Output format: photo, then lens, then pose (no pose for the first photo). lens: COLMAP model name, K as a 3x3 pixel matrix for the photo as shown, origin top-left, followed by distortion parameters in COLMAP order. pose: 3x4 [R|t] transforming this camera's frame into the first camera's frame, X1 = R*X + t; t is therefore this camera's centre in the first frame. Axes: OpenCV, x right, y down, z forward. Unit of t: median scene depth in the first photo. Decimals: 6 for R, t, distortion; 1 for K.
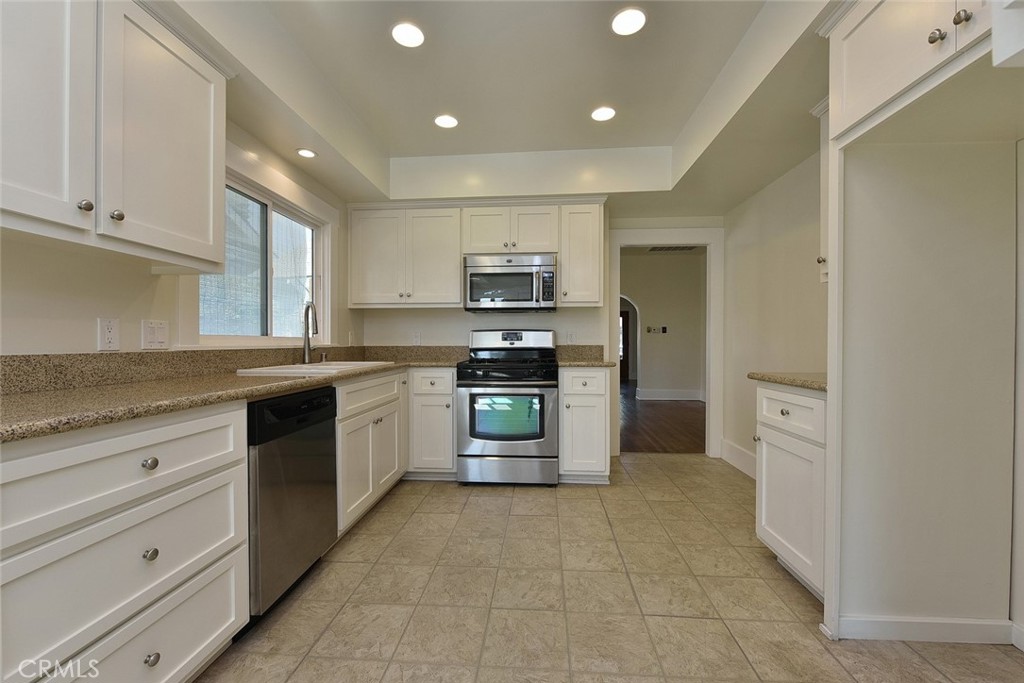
lens RADIAL K [[419.3, 0, 512.0], [0, 419.3, 341.5], [0, 0, 1]] dist [-0.003645, -0.000316]
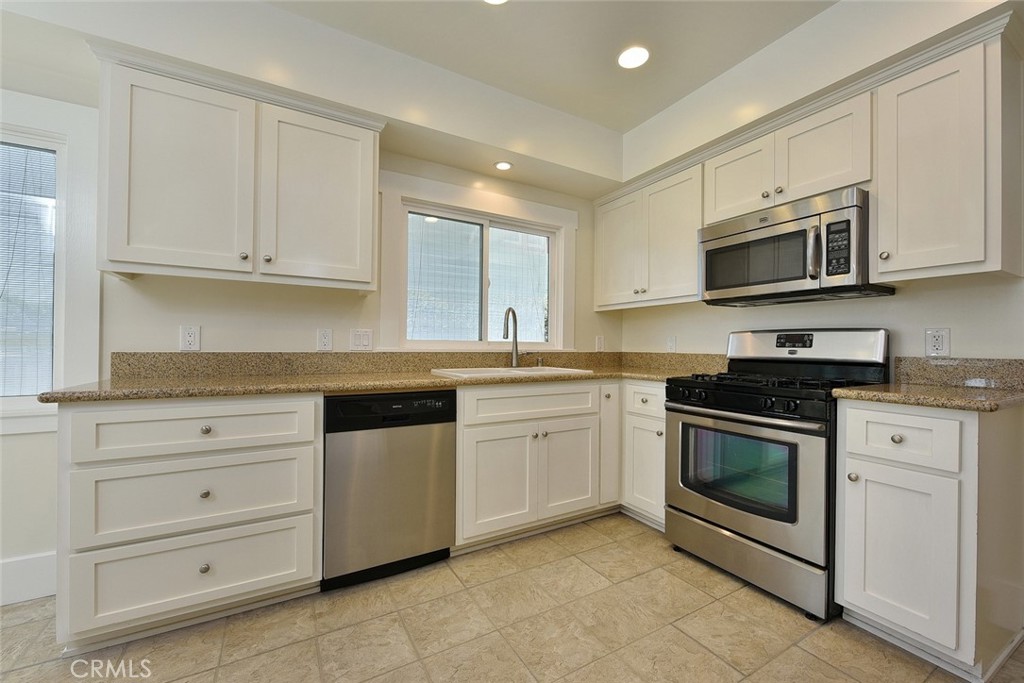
lens RADIAL K [[407.9, 0, 512.0], [0, 407.9, 341.5], [0, 0, 1]] dist [-0.003172, -0.000352]
pose [[0.561461, -0.002297, -0.827500, 0.344834], [-0.008511, 0.999927, -0.008550, -0.002468], [0.827459, 0.011843, 0.561401, 0.426516]]
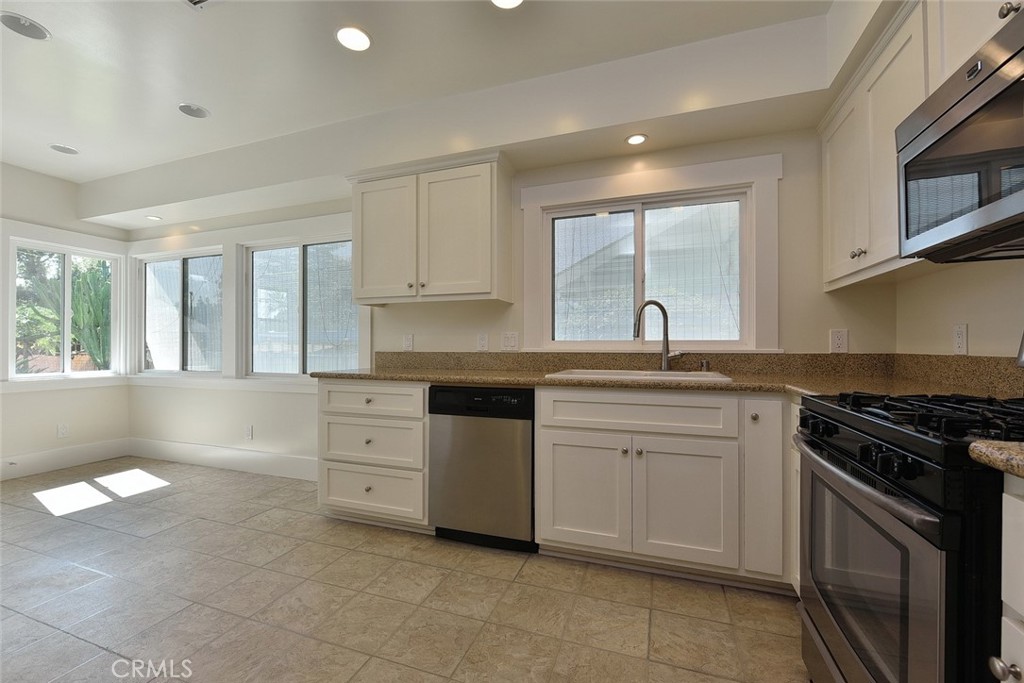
lens RADIAL K [[419.3, 0, 512.0], [0, 419.3, 341.5], [0, 0, 1]] dist [-0.003645, -0.000316]
pose [[-0.267243, -0.008055, -0.963596, 0.433498], [0.002206, 0.999957, -0.008971, -0.001343], [0.963627, -0.004524, -0.267214, 0.926781]]
